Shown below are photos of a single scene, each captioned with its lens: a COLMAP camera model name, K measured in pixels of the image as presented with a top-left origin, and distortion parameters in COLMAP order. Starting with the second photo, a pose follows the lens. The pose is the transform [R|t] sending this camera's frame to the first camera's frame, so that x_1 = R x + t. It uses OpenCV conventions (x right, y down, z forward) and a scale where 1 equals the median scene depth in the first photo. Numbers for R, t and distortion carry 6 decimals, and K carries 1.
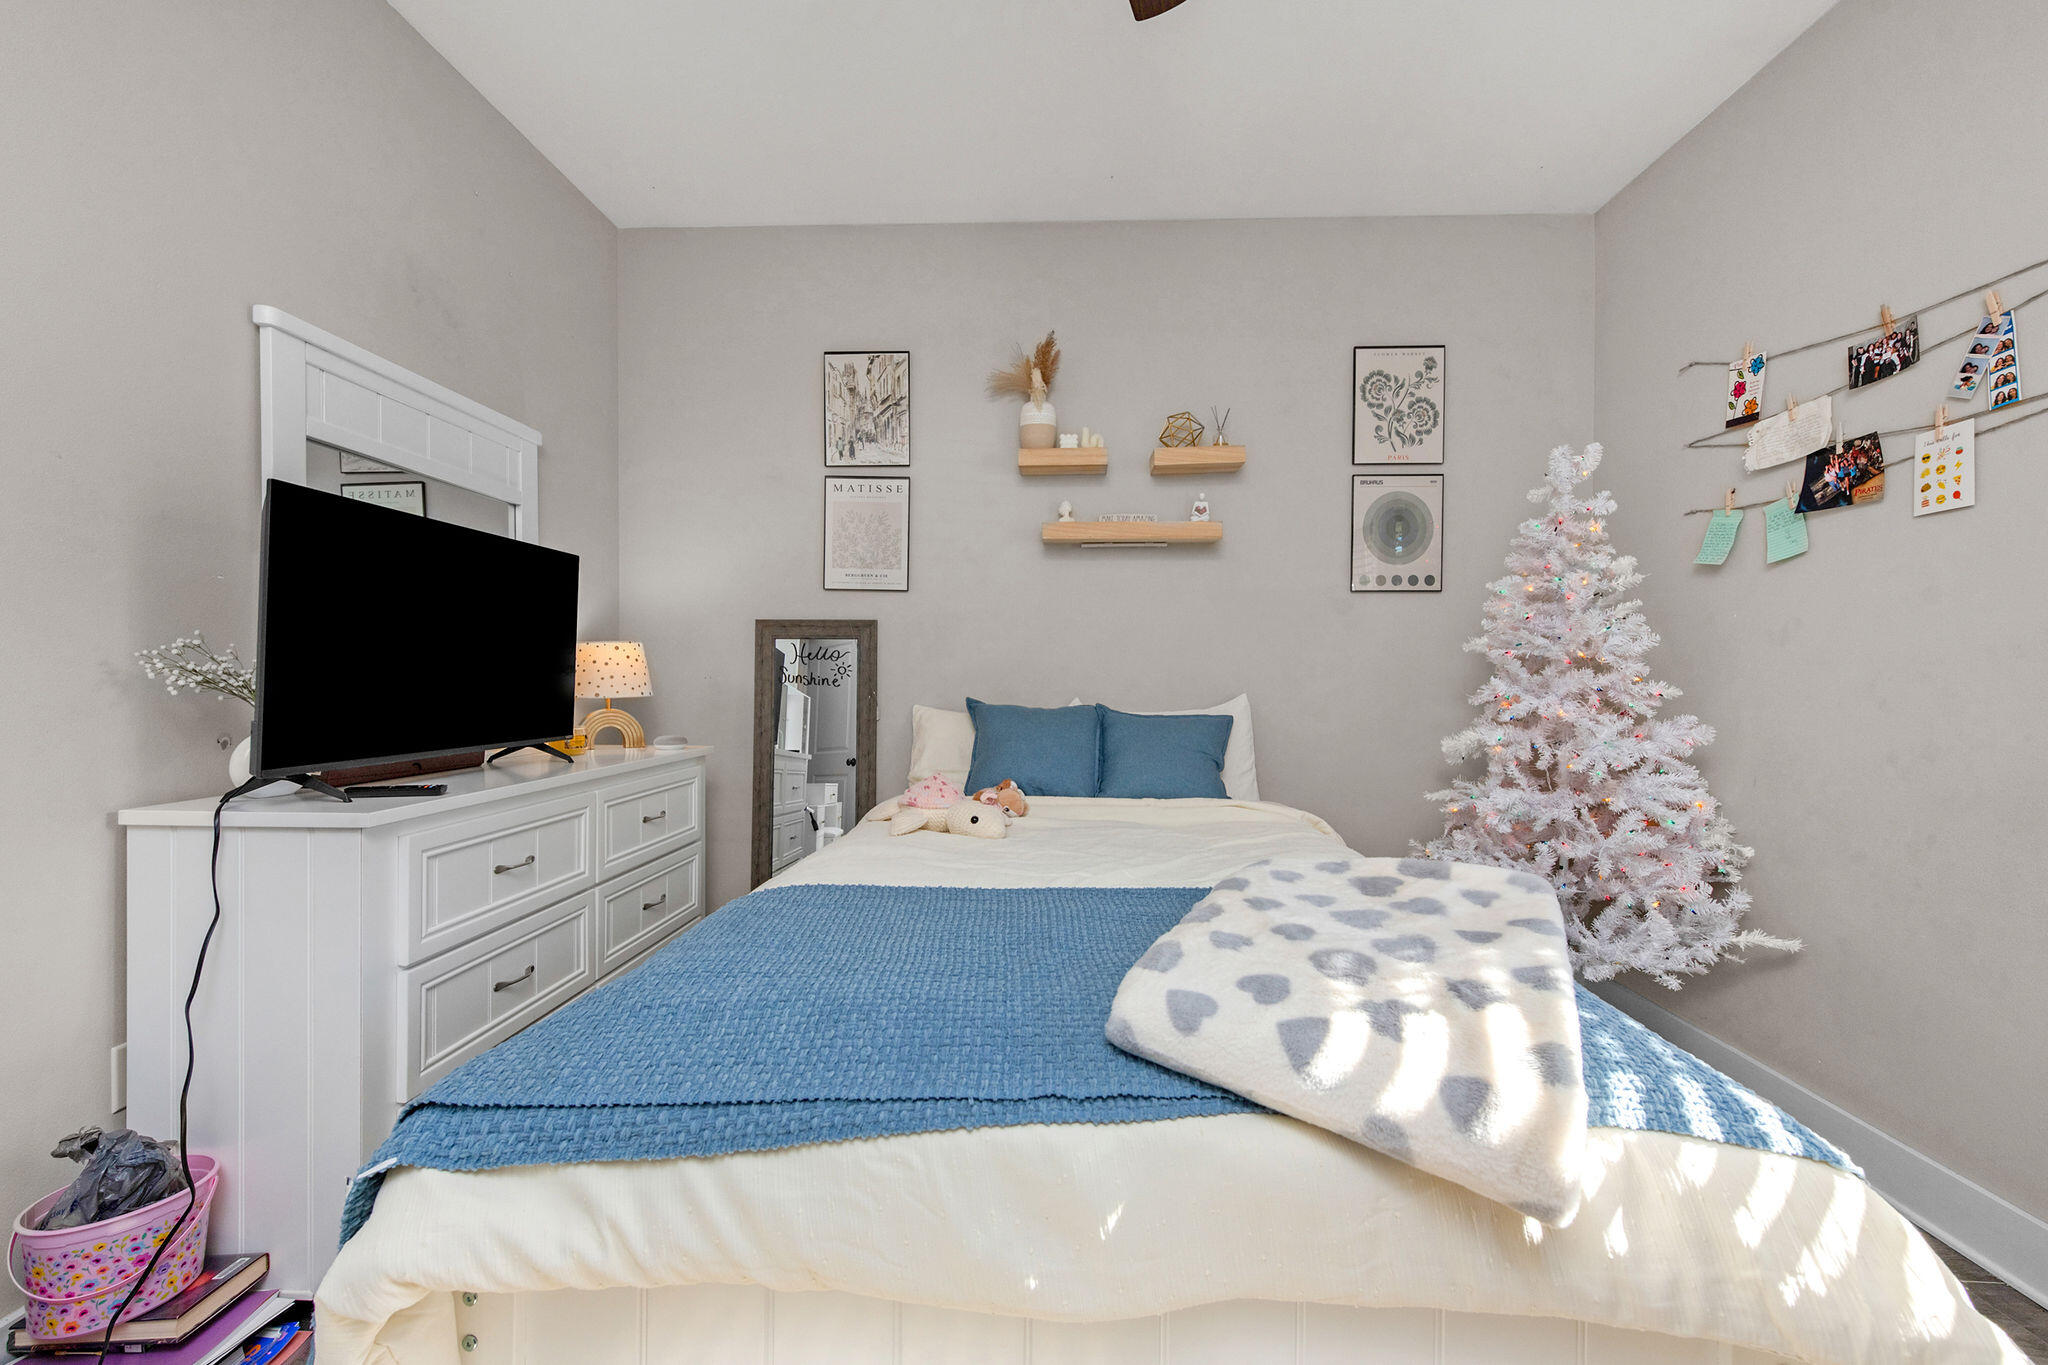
lens RADIAL K [[811.4, 0, 1012.9], [0, 811.4, 683.9], [0, 0, 1]] dist [0.003002, -0.000562]
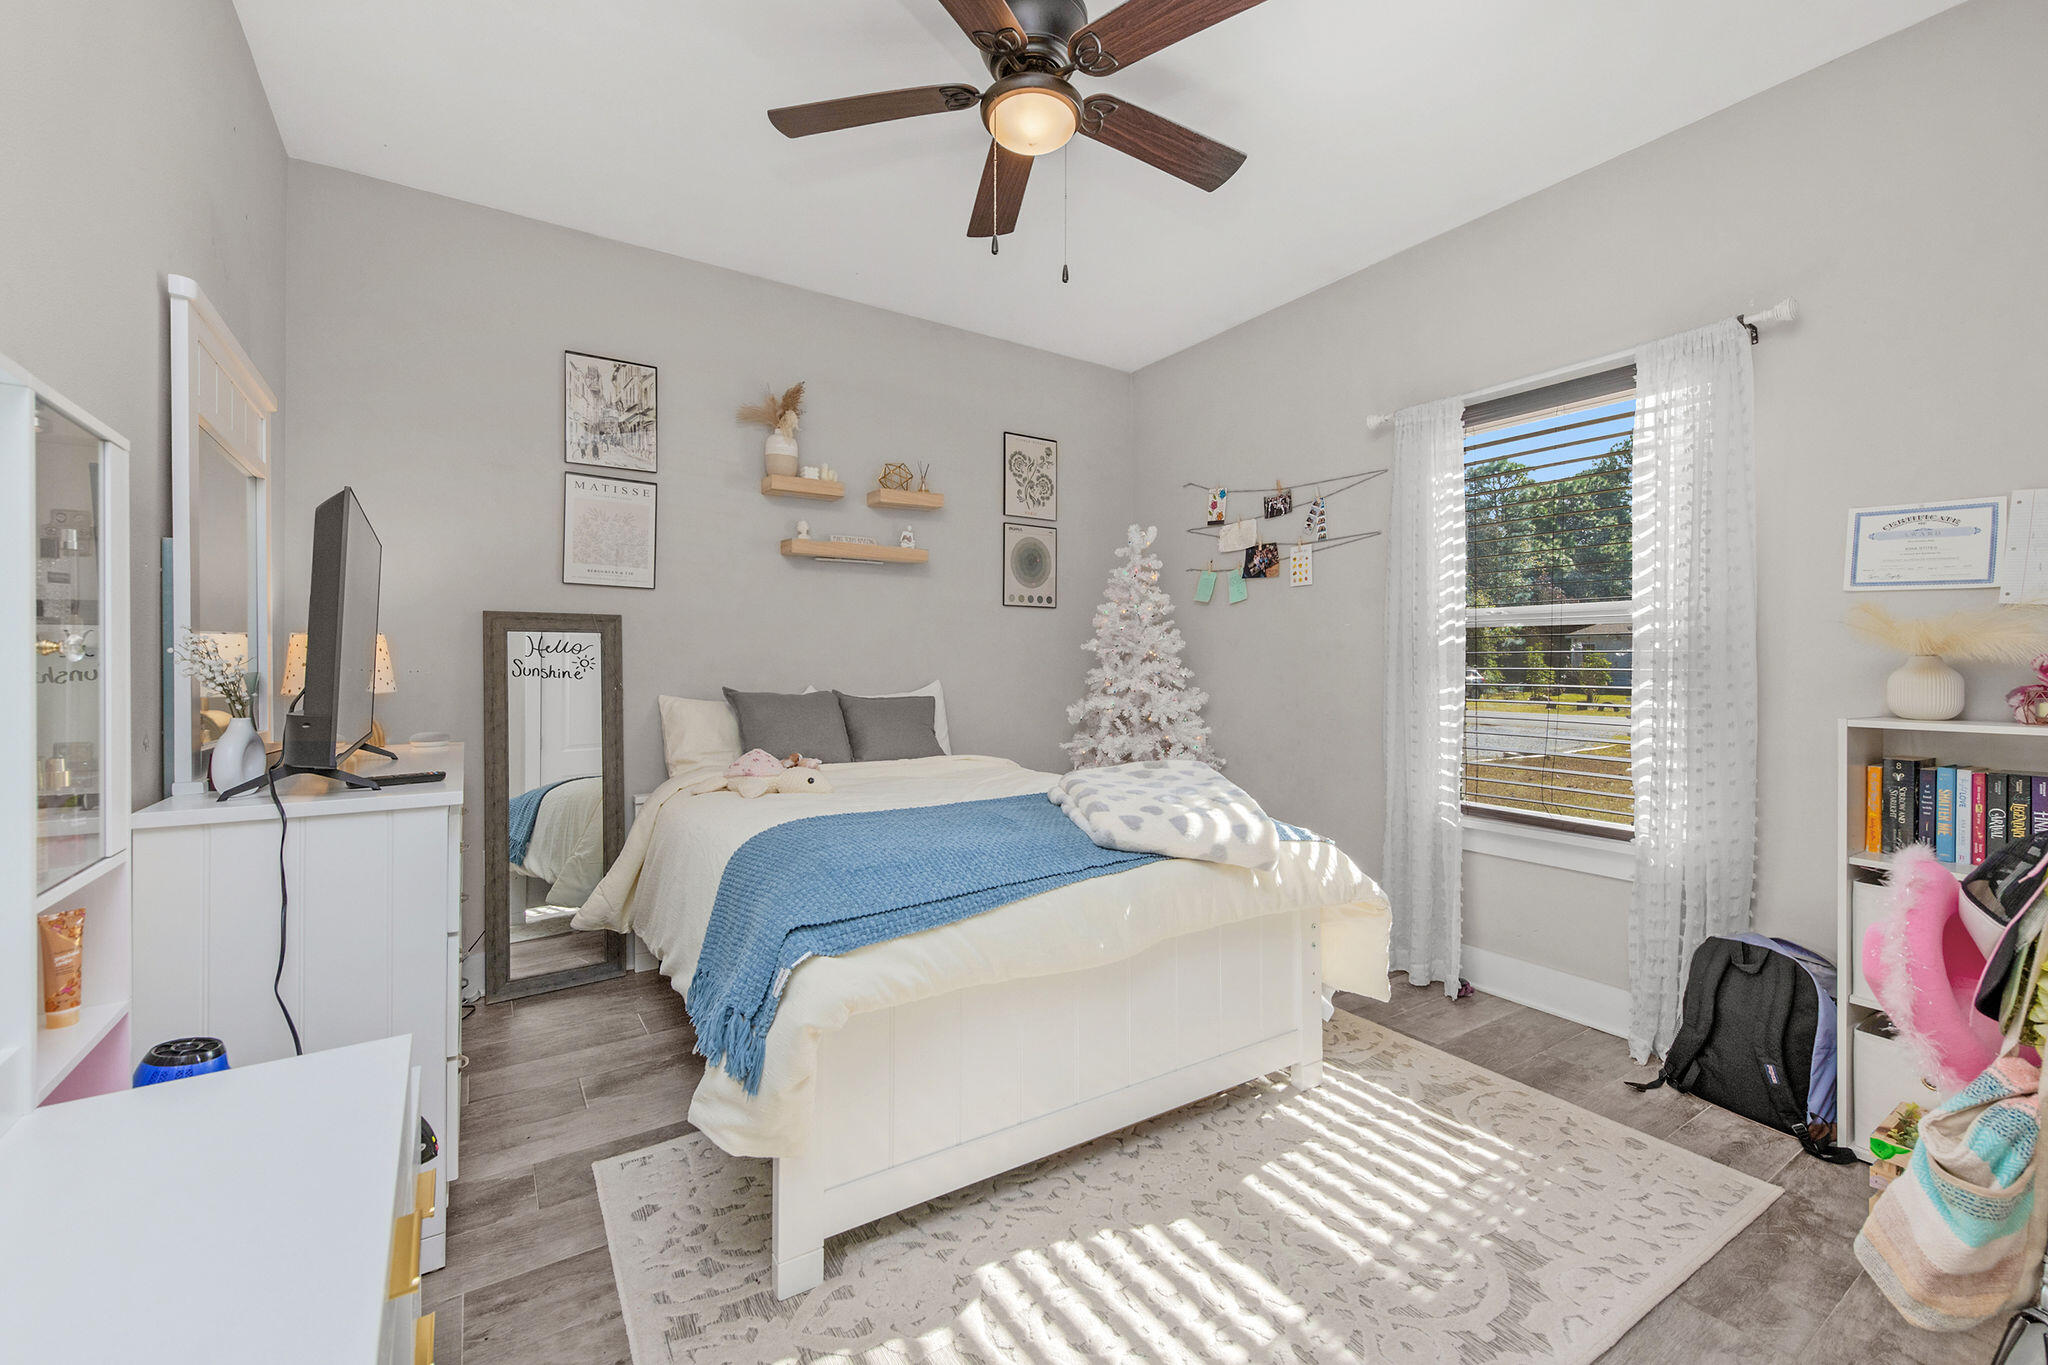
lens RADIAL K [[811.4, 0, 1034.1], [0, 811.4, 670.4], [0, 0, 1]] dist [0.003002, -0.000562]
pose [[0.816142, -0.008400, 0.577790, -0.397104], [0.011633, 0.999931, -0.001894, 0.001189], [-0.577734, 0.008267, 0.816183, -0.193614]]
